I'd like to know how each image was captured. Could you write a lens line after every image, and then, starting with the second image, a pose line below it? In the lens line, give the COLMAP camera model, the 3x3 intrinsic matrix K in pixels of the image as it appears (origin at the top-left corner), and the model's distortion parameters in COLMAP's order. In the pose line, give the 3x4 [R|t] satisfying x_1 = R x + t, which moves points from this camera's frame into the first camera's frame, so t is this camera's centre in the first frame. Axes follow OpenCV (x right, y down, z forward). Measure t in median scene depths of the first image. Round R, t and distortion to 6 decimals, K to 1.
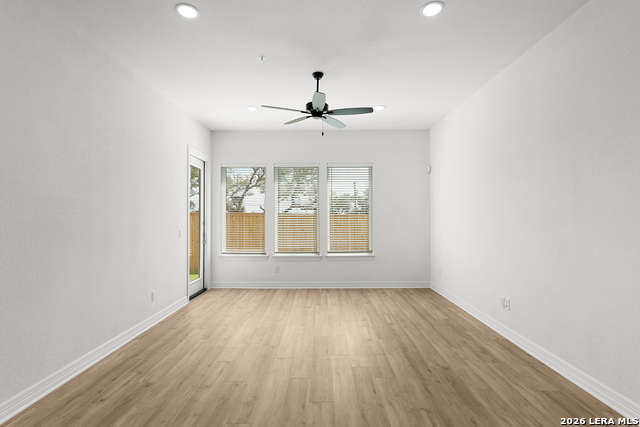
lens RADIAL K [[313.6, 0, 320.2], [0, 313.6, 214.4], [0, 0, 1]] dist [0.004580, -0.000929]
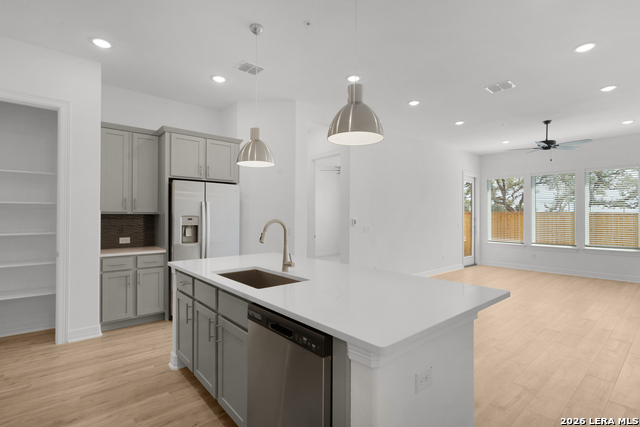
lens RADIAL K [[313.6, 0, 321.6], [0, 313.6, 213.0], [0, 0, 1]] dist [0.004580, -0.000929]
pose [[0.666926, -0.002022, -0.745121, 0.242440], [0.002127, 0.999997, -0.000810, -0.001814], [0.745121, -0.001045, 0.666929, -0.505428]]
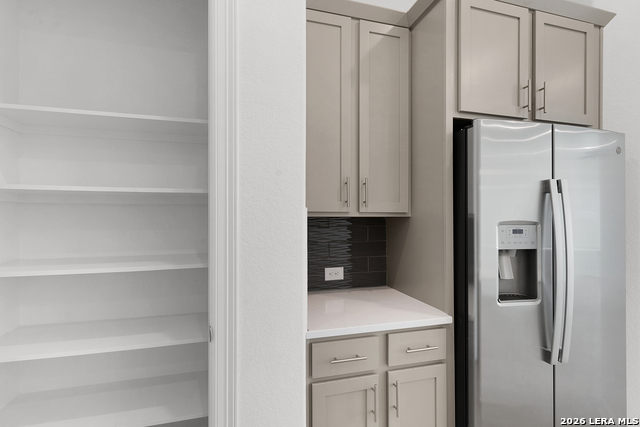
lens RADIAL K [[313.6, 0, 319.1], [0, 313.6, 217.5], [0, 0, 1]] dist [0.004580, -0.000929]
pose [[0.295127, 0.006112, -0.955439, -0.253616], [0.007686, 0.999932, 0.008771, -0.003299], [0.955427, -0.009932, 0.295060, -0.476420]]
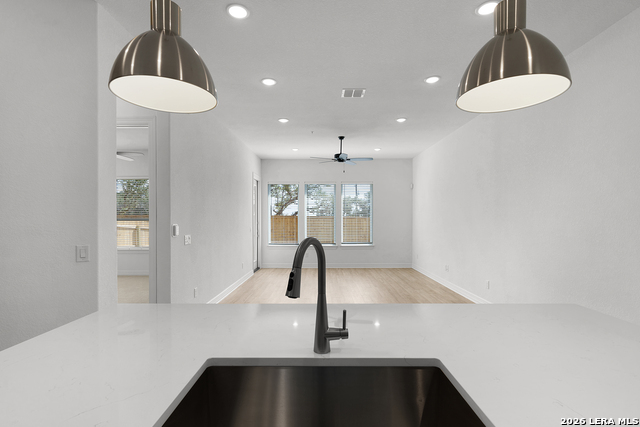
lens RADIAL K [[313.6, 0, 324.4], [0, 313.6, 216.5], [0, 0, 1]] dist [0.004580, -0.000929]
pose [[0.999945, 0.003413, 0.009914, -0.071183], [-0.003415, 0.999994, 0.000207, -0.003678], [-0.009914, -0.000241, 0.999951, -0.452116]]
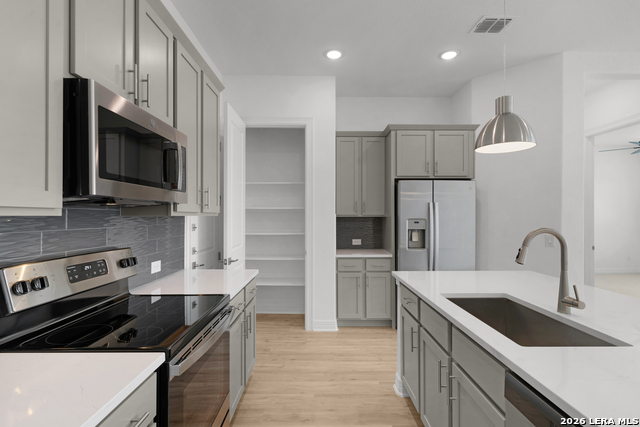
lens RADIAL K [[313.6, 0, 316.5], [0, 313.6, 216.7], [0, 0, 1]] dist [0.004580, -0.000929]
pose [[0.017766, 0.005576, -0.999827, 0.160008], [0.010224, 0.999931, 0.005758, -0.006334], [0.999790, -0.010324, 0.017708, -0.472463]]
